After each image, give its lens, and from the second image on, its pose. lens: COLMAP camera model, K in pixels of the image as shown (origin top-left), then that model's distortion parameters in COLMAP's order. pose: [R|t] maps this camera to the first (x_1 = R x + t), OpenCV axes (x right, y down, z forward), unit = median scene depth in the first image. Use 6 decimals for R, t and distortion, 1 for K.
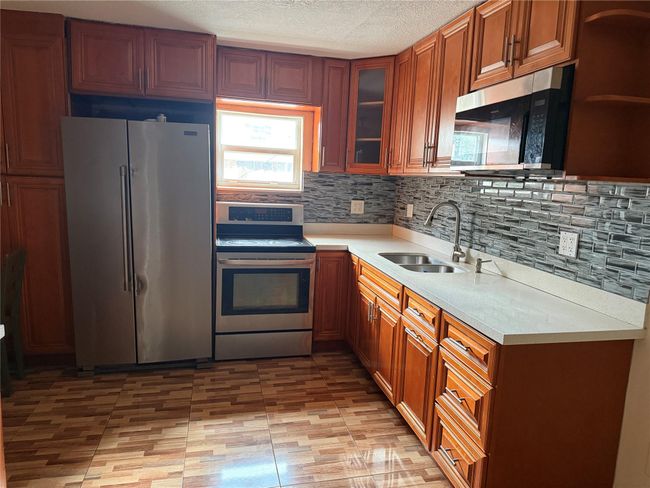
lens RADIAL K [[473.7, 0, 345.7], [0, 473.7, 239.9], [0, 0, 1]] dist [0.008437, -0.049127]
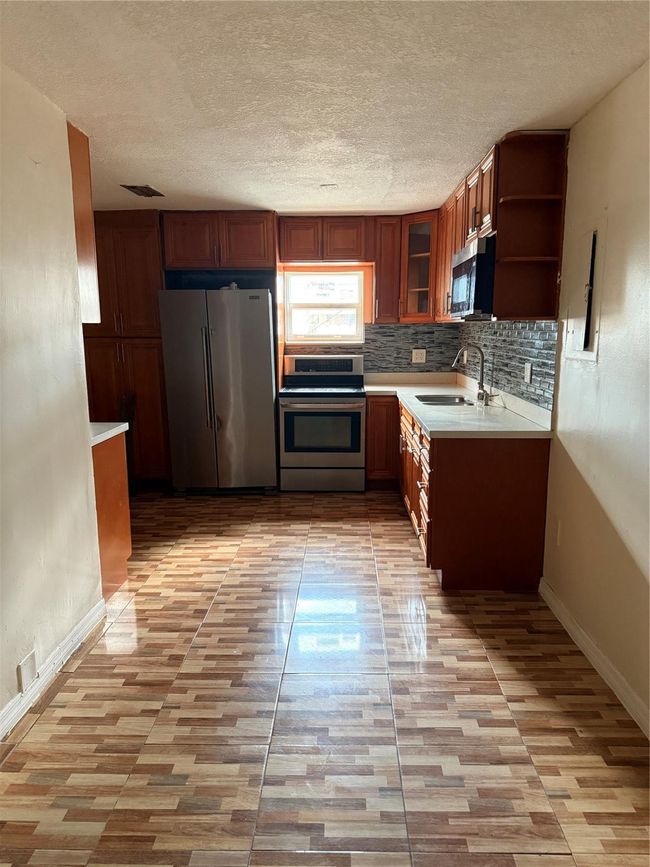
lens RADIAL K [[631.8, 0, 329.0], [0, 631.8, 432.7], [0, 0, 1]] dist [0.008437, -0.049127]
pose [[0.959925, -0.004192, -0.280227, 0.285835], [0.011594, 0.999626, 0.024762, 0.077251], [0.280019, -0.027019, 0.959614, -0.470710]]
